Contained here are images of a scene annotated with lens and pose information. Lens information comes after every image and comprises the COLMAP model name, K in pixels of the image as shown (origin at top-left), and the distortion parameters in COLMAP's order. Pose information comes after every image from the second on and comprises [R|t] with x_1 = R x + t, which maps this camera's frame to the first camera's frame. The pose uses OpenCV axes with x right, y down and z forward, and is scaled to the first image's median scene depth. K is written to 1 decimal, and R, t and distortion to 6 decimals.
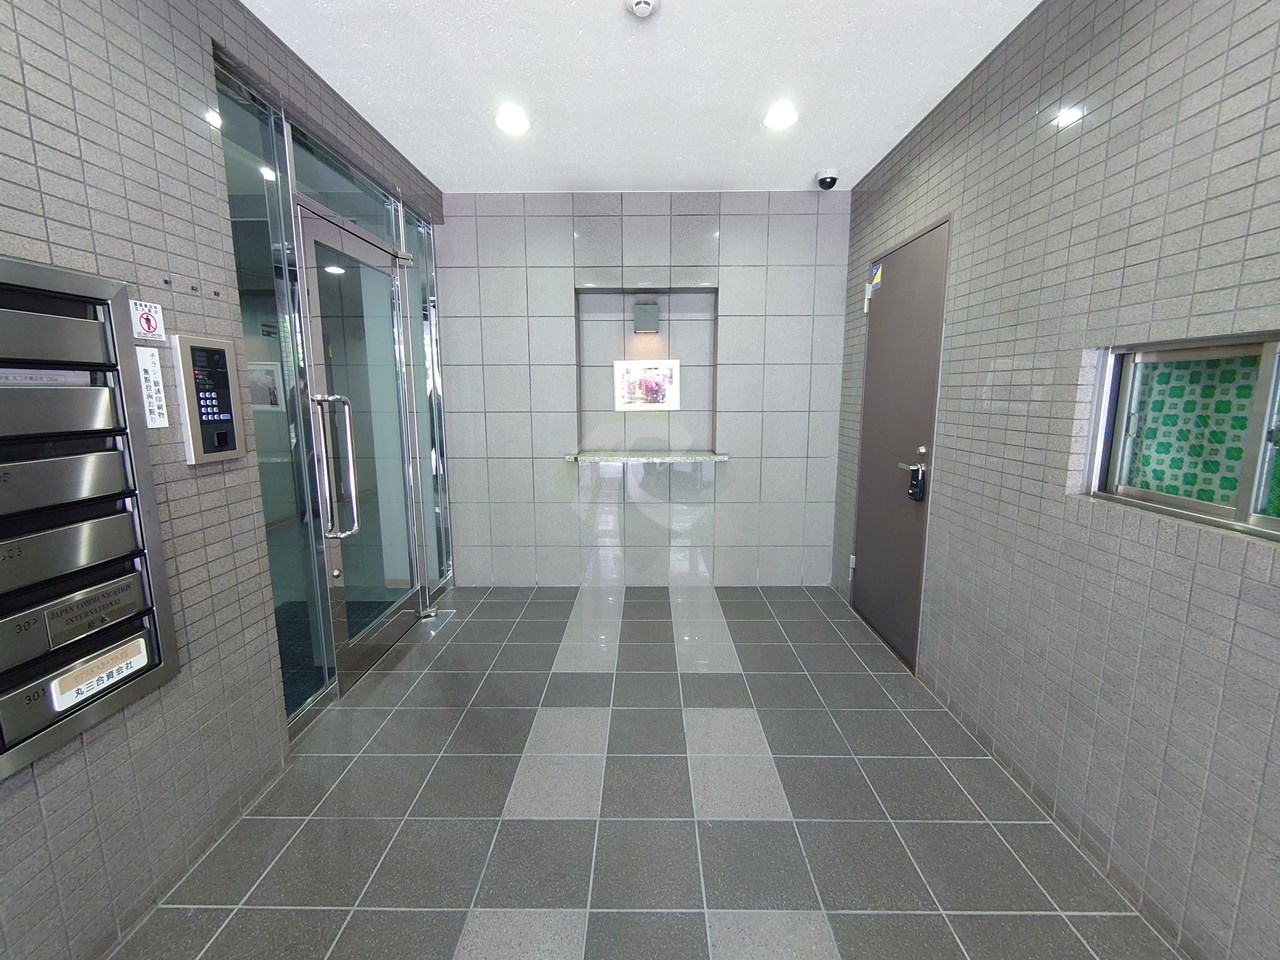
lens RADIAL K [[550.7, 0, 642.5], [0, 550.7, 480.1], [0, 0, 1]] dist [-0.004420, 0.000104]
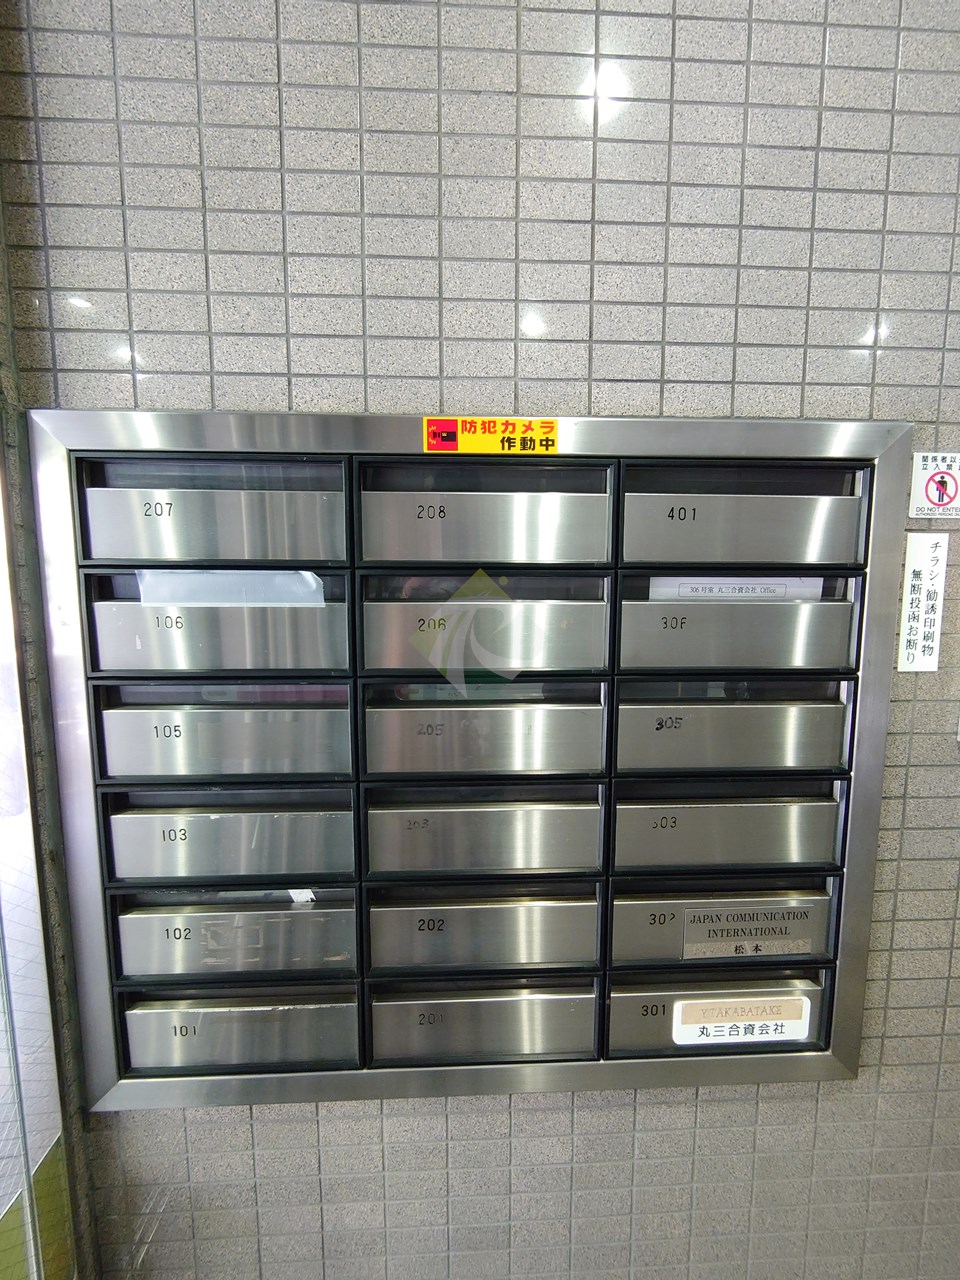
lens RADIAL K [[550.7, 0, 481.9], [0, 550.7, 644.6], [0, 0, 1]] dist [-0.004420, 0.000104]
pose [[0.055373, 0.108151, -0.992591, -0.350809], [-0.160930, 0.982085, 0.098029, -0.109067], [0.985411, 0.154310, 0.071786, 0.520759]]
